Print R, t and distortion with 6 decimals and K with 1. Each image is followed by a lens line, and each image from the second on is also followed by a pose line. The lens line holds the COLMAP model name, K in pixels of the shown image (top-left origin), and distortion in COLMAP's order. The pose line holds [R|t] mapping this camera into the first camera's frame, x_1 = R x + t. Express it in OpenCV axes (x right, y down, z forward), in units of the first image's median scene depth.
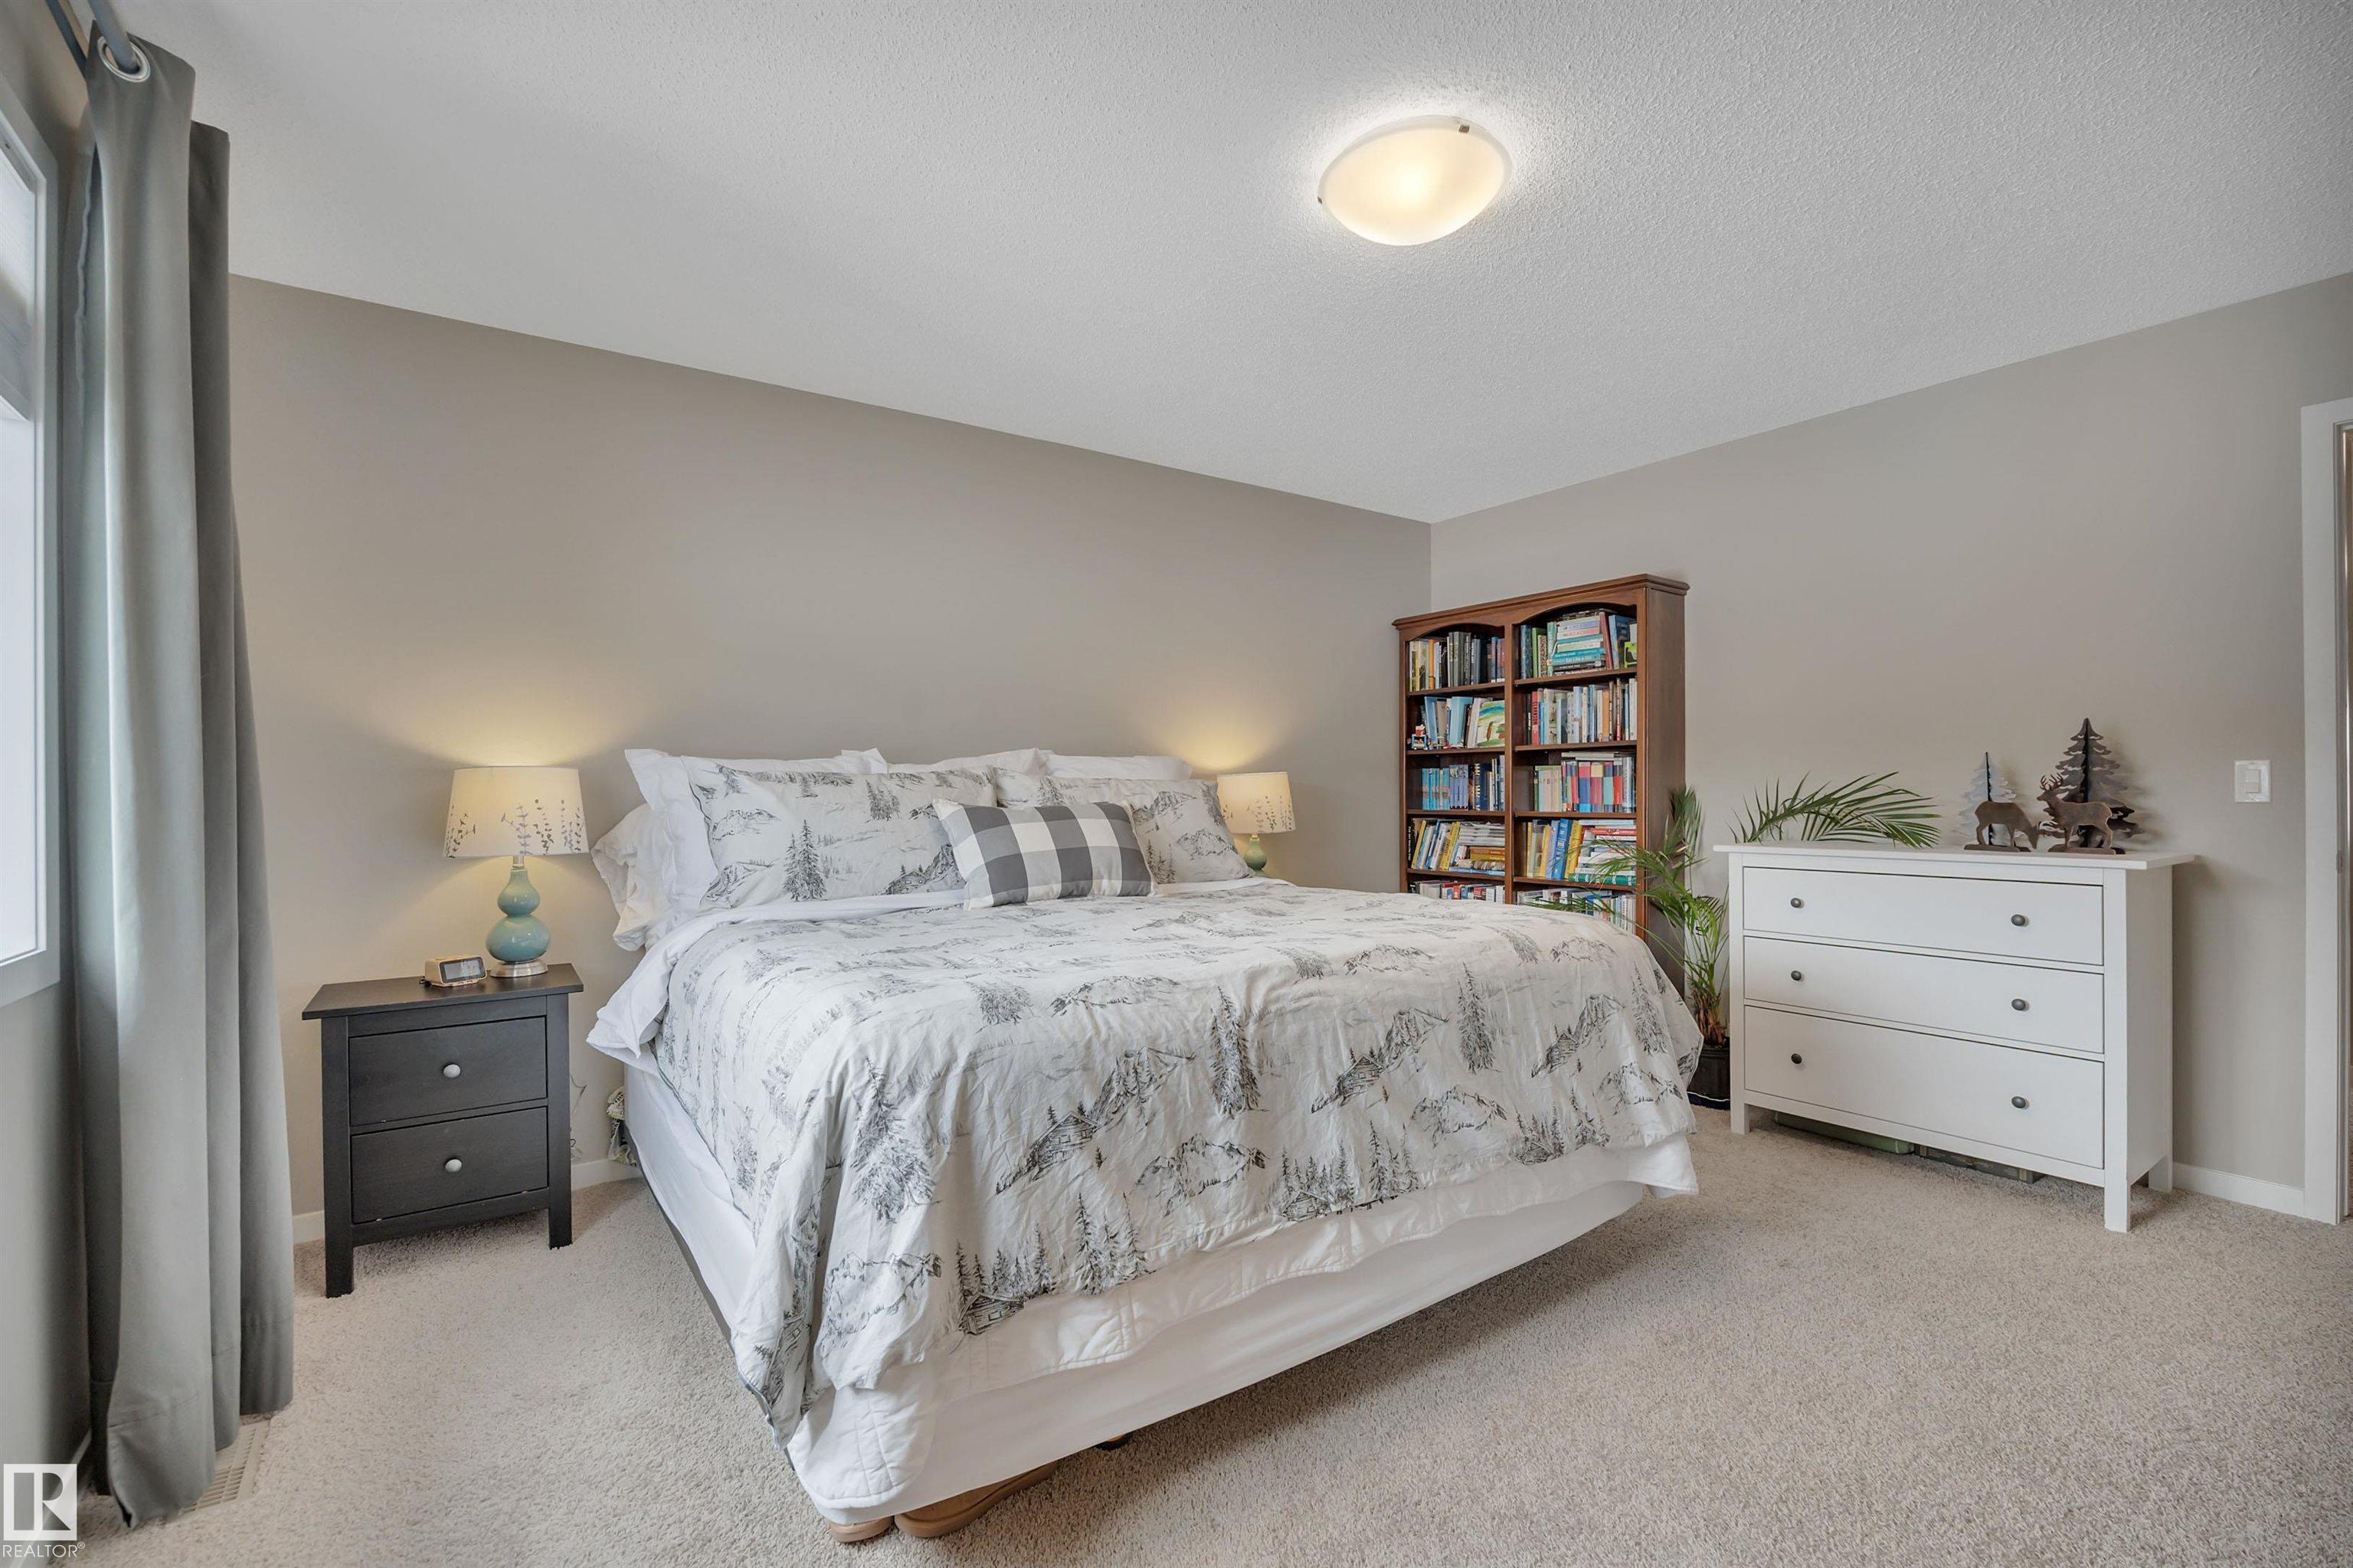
lens RADIAL K [[982.6, 0, 1139.5], [0, 982.6, 790.3], [0, 0, 1]] dist [-0.001762, -0.000055]
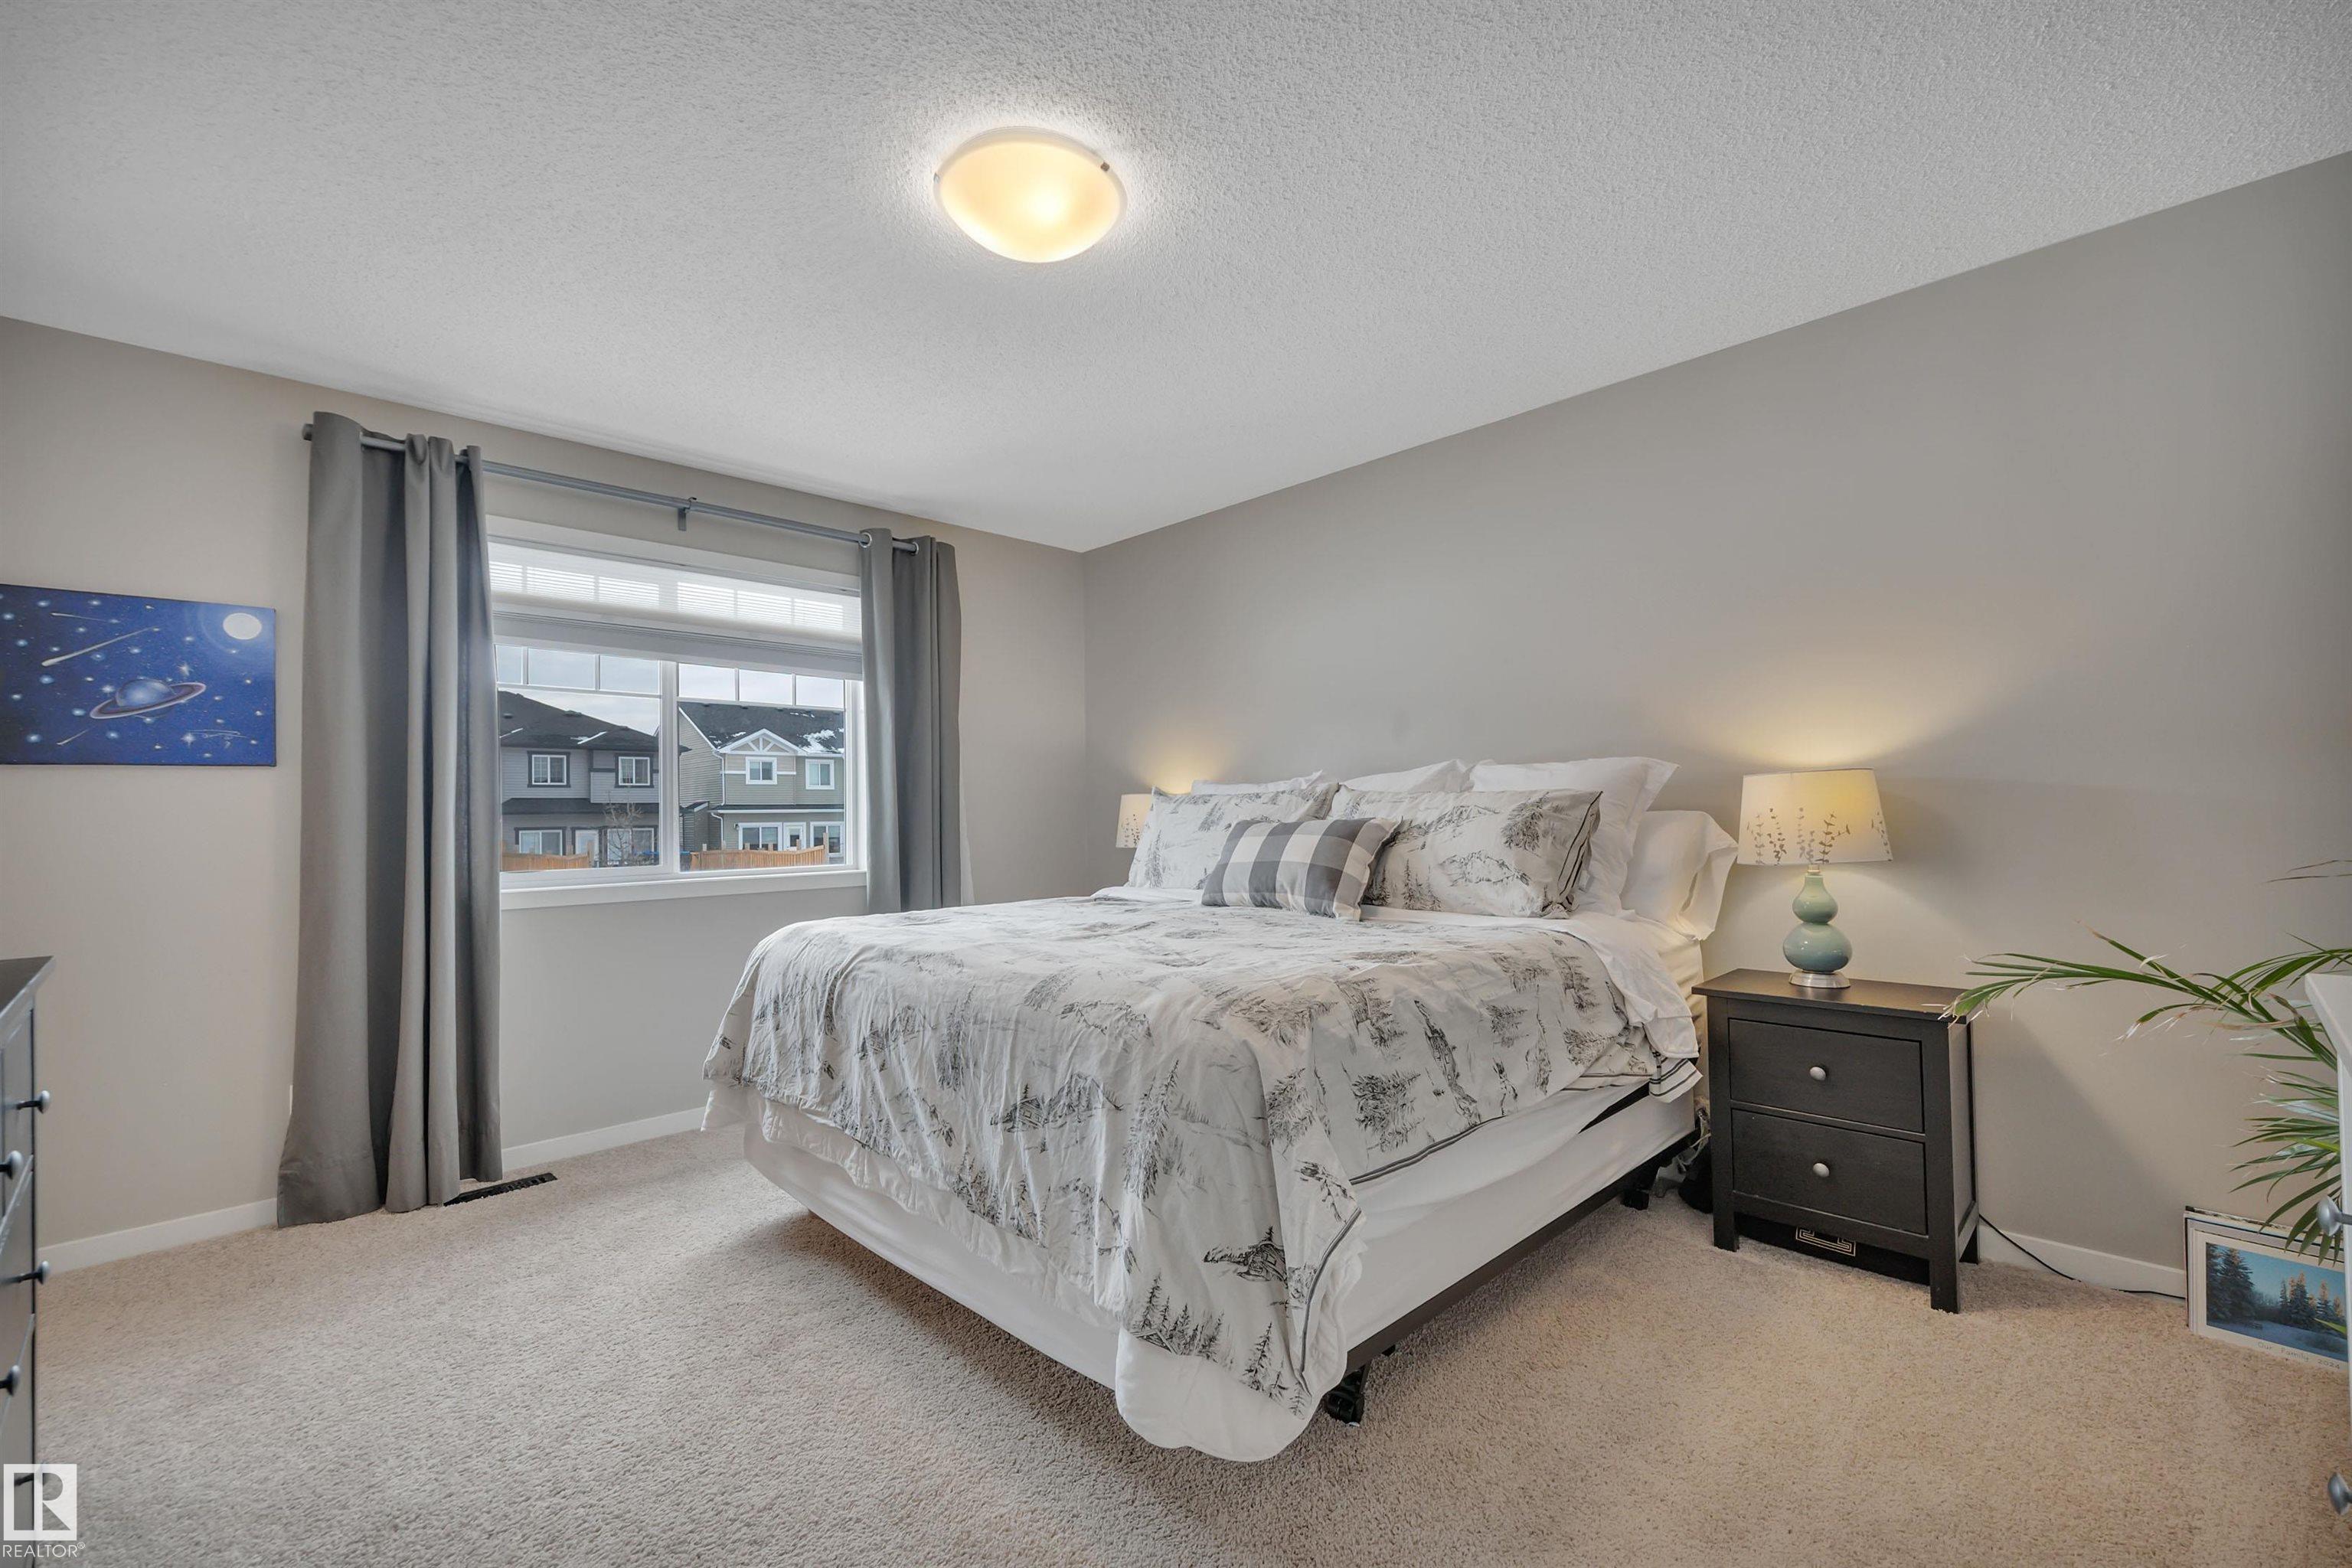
lens RADIAL K [[964.5, 0, 1176.0], [0, 964.5, 784.0], [0, 0, 1]] dist [0.067194, -0.000021]
pose [[0.170160, -0.030989, -0.984929, 0.920574], [0.018737, 0.999426, -0.028208, 0.003054], [0.985238, -0.013654, 0.170643, 0.710428]]
